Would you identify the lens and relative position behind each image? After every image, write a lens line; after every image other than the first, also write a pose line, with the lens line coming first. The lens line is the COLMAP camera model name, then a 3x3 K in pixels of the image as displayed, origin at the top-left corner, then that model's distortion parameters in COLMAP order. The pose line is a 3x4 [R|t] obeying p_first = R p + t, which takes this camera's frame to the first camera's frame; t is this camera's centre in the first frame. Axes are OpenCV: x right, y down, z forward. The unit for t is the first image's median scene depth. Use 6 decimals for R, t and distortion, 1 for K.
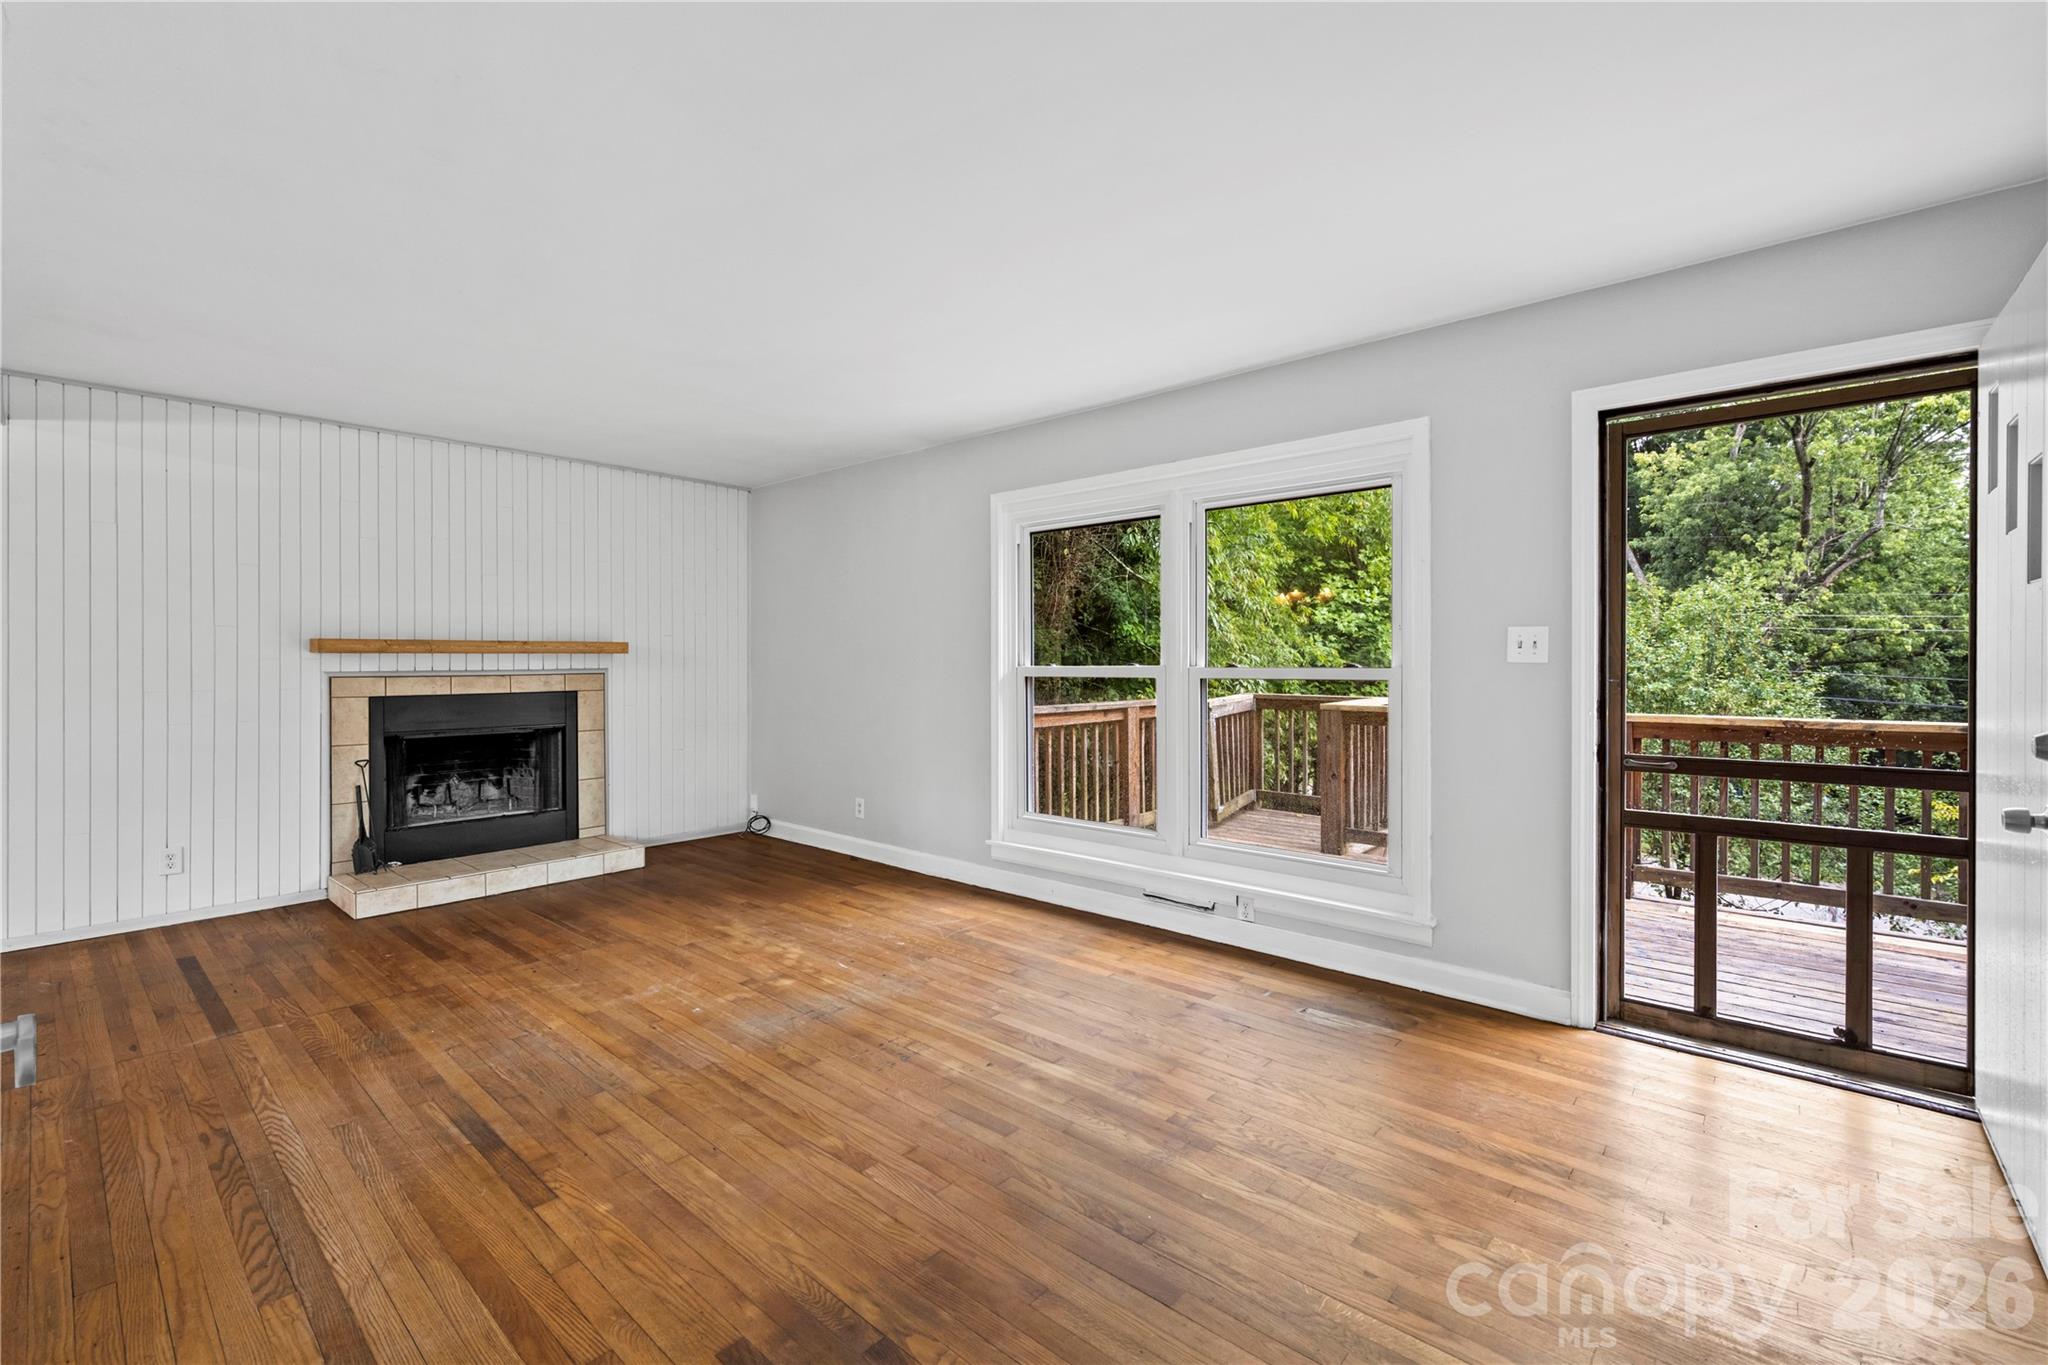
lens RADIAL K [[881.5, 0, 1030.7], [0, 881.5, 668.1], [0, 0, 1]] dist [-0.000692, -0.000127]
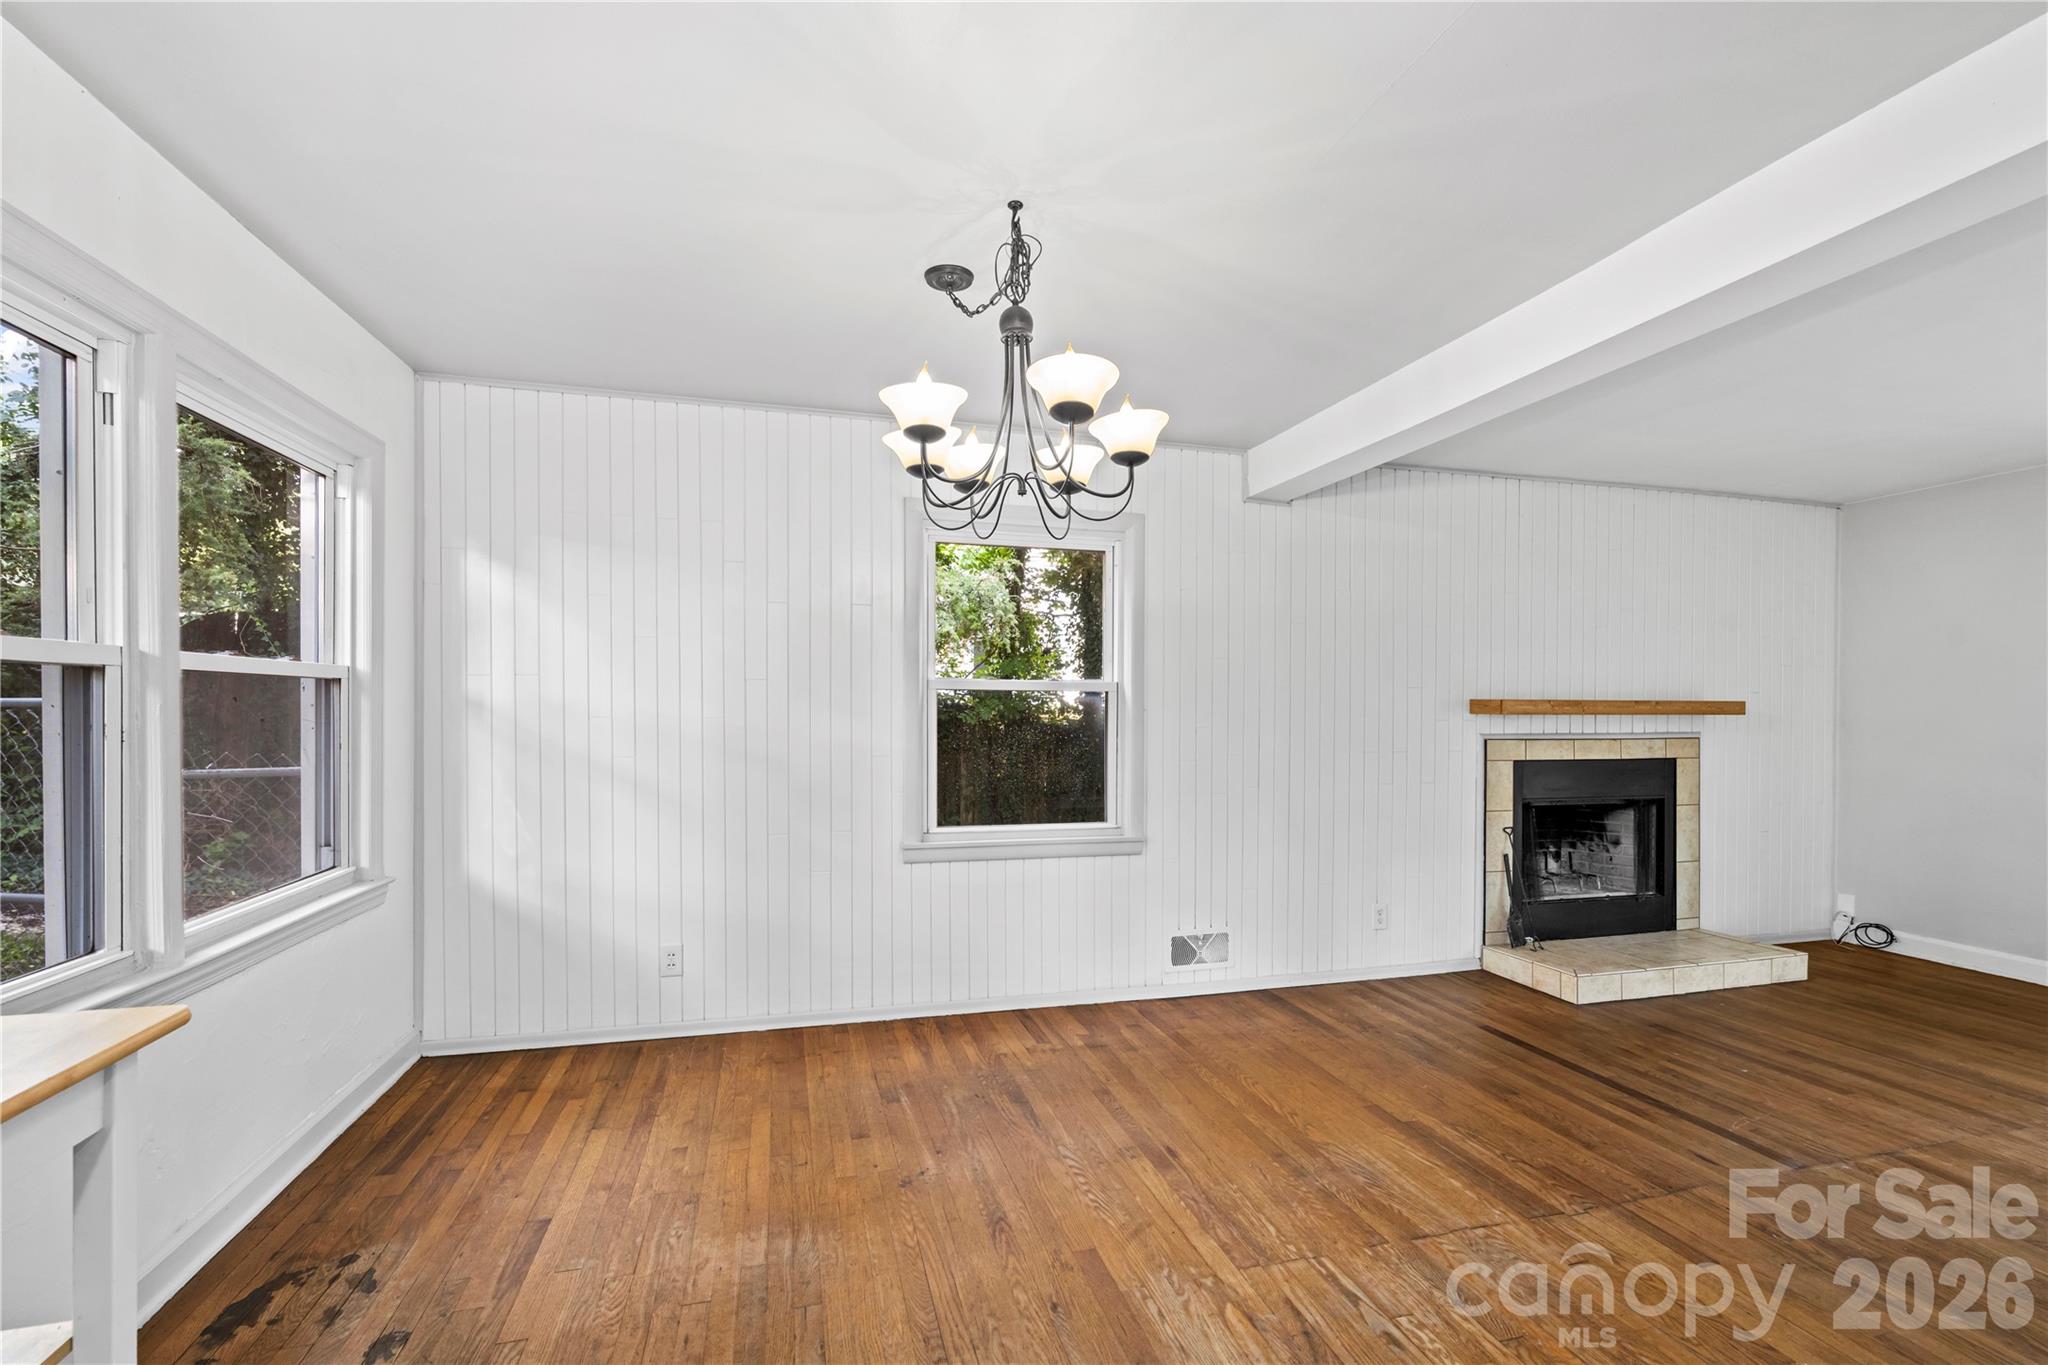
lens RADIAL K [[882.6, 0, 1021.4], [0, 882.6, 719.3], [0, 0, 1]] dist [0.000329, -0.000027]
pose [[0.831113, 0.006631, -0.556064, -0.694302], [-0.009277, 0.999955, -0.001941, -0.005479], [0.556026, 0.006771, 0.831137, -0.086541]]
